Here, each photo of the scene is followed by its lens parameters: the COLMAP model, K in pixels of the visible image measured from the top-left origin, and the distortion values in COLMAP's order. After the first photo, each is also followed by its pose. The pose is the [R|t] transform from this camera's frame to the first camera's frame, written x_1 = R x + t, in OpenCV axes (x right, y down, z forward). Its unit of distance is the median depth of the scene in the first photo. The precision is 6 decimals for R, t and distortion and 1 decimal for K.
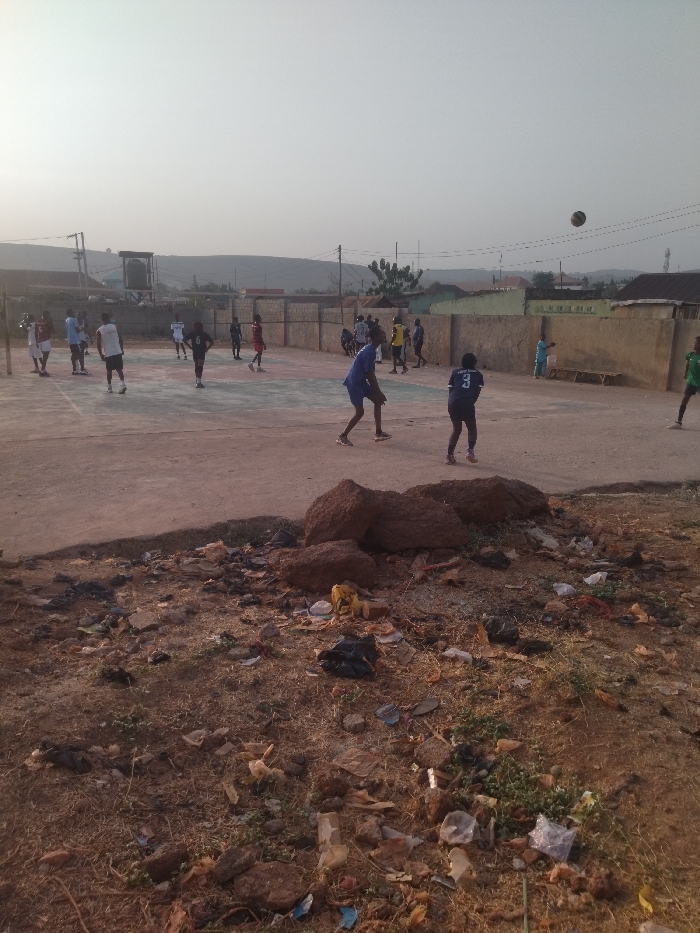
lens RADIAL K [[721.4, 0, 370.2], [0, 721.4, 463.1], [0, 0, 1]] dist [0.053664, -0.055323]
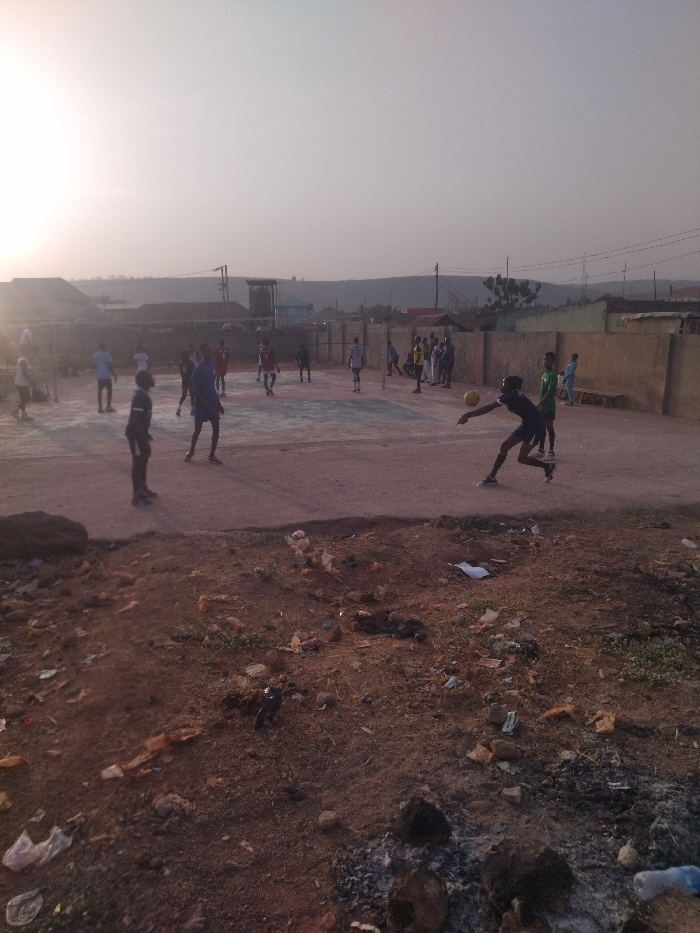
lens RADIAL K [[721.4, 0, 346.1], [0, 721.4, 460.5], [0, 0, 1]] dist [0.053664, -0.055323]
pose [[0.953758, 0.023056, -0.299690, 3.230296], [-0.030914, 0.999291, -0.021506, -0.132378], [0.298981, 0.029777, 0.953794, 0.439349]]
